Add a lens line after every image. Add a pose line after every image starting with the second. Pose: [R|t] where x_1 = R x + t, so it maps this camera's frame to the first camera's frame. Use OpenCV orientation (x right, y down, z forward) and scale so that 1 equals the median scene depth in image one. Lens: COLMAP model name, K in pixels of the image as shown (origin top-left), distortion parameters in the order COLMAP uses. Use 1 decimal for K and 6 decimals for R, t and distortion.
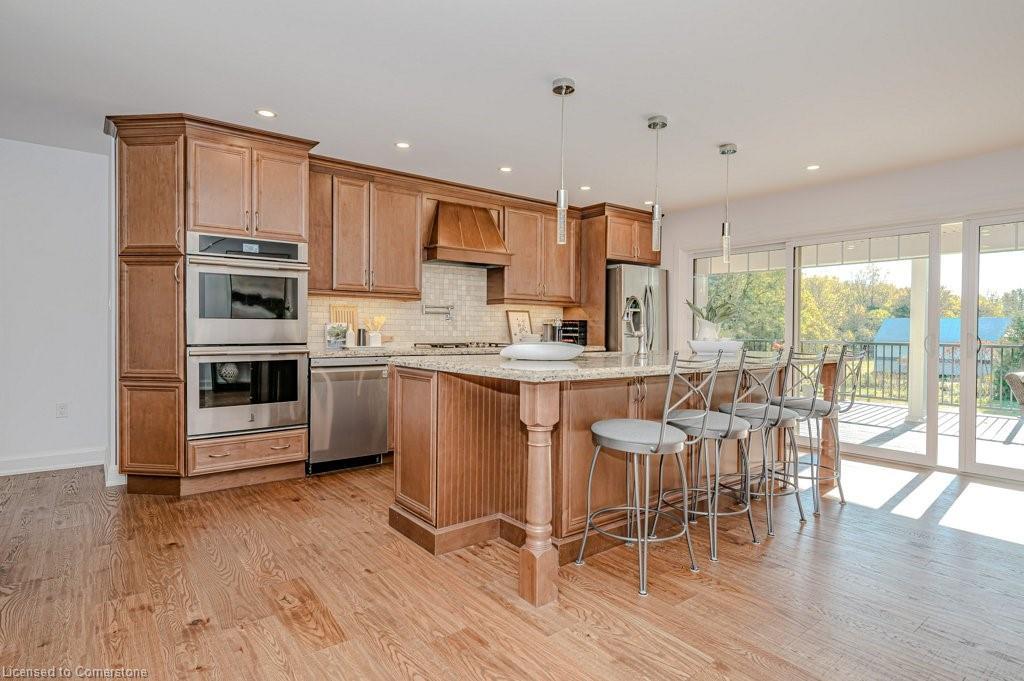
lens RADIAL K [[561.8, 0, 512.0], [0, 561.8, 340.5], [0, 0, 1]] dist [-0.002215, -0.000347]
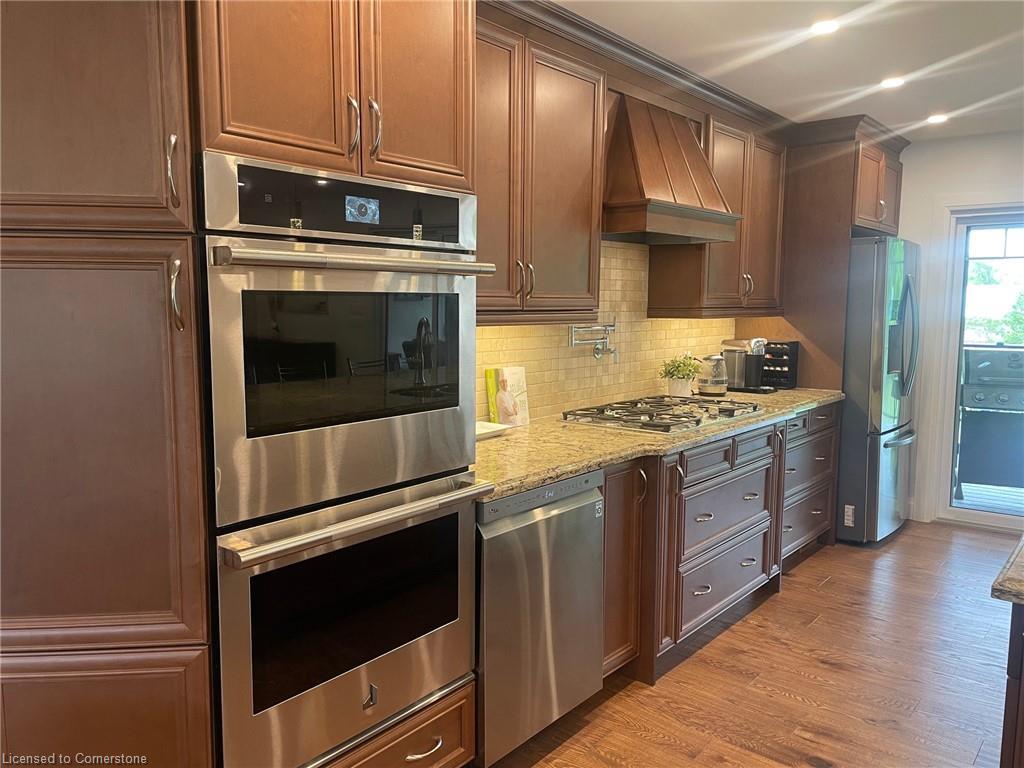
lens RADIAL K [[778.5, 0, 512.0], [0, 778.5, 384.0], [0, 0, 1]] dist [0.115689, 0.000352]
pose [[0.976321, -0.020692, 0.215337, -0.385772], [0.001330, 0.995970, 0.089676, -0.082773], [-0.216325, -0.087267, 0.972414, 0.413722]]
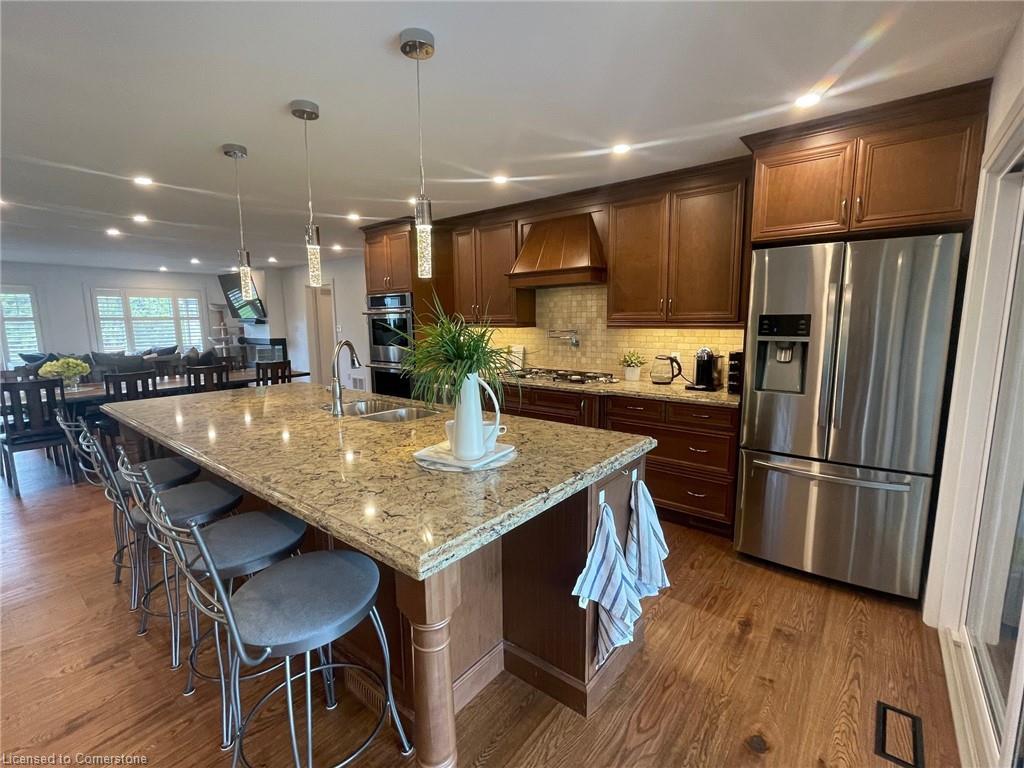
lens RADIAL K [[452.2, 0, 512.0], [0, 452.2, 384.0], [0, 0, 1]] dist [0.000774, 0.000032]
pose [[0.222563, 0.132432, -0.965882, 0.698188], [-0.005553, 0.990887, 0.134581, -0.085304], [0.974902, -0.024589, 0.221271, 0.844811]]
